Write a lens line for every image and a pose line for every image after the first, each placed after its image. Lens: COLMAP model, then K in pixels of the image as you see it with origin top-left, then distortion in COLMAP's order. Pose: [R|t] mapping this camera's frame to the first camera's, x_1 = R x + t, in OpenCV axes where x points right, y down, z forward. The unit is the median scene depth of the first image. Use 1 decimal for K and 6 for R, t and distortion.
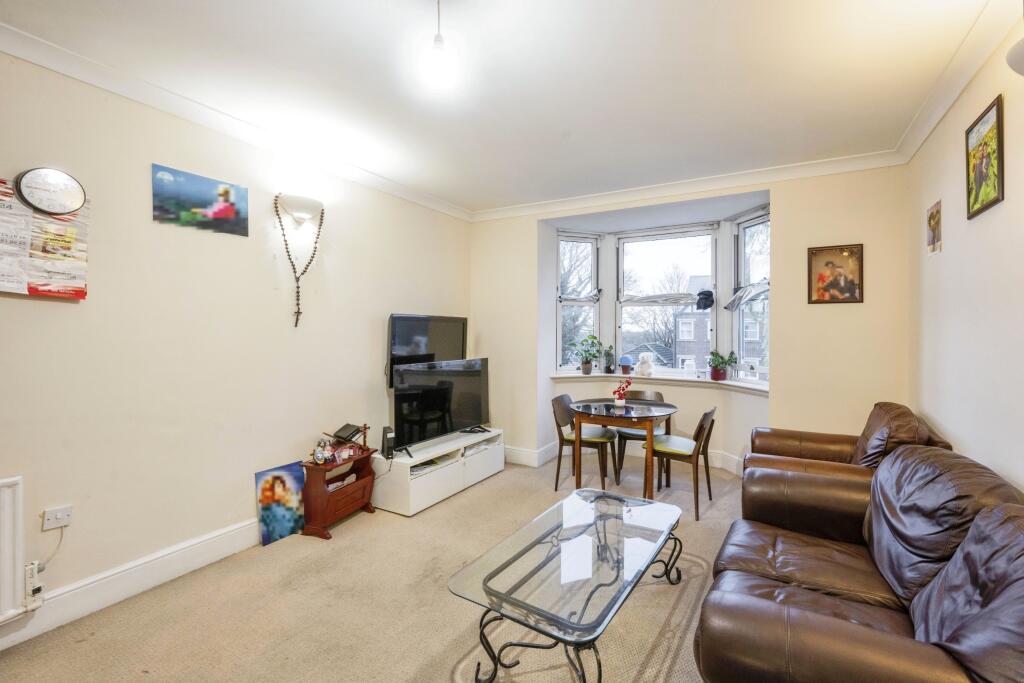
lens RADIAL K [[415.2, 0, 512.7], [0, 415.2, 330.2], [0, 0, 1]] dist [-0.000344, 0.000025]
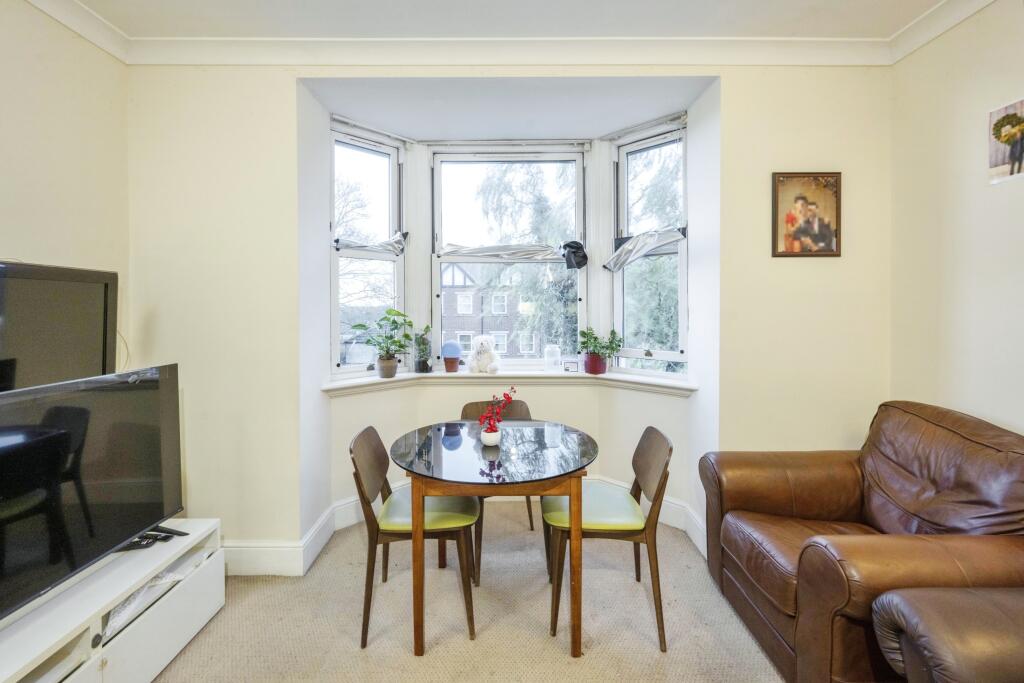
lens RADIAL K [[462.0, 0, 509.6], [0, 462.0, 310.1], [0, 0, 1]] dist [0.000445, 0.000319]
pose [[0.841328, -0.011161, 0.540410, -0.028793], [0.005423, 0.999911, 0.012208, 0.006743], [-0.540498, -0.007340, 0.841313, 0.416027]]
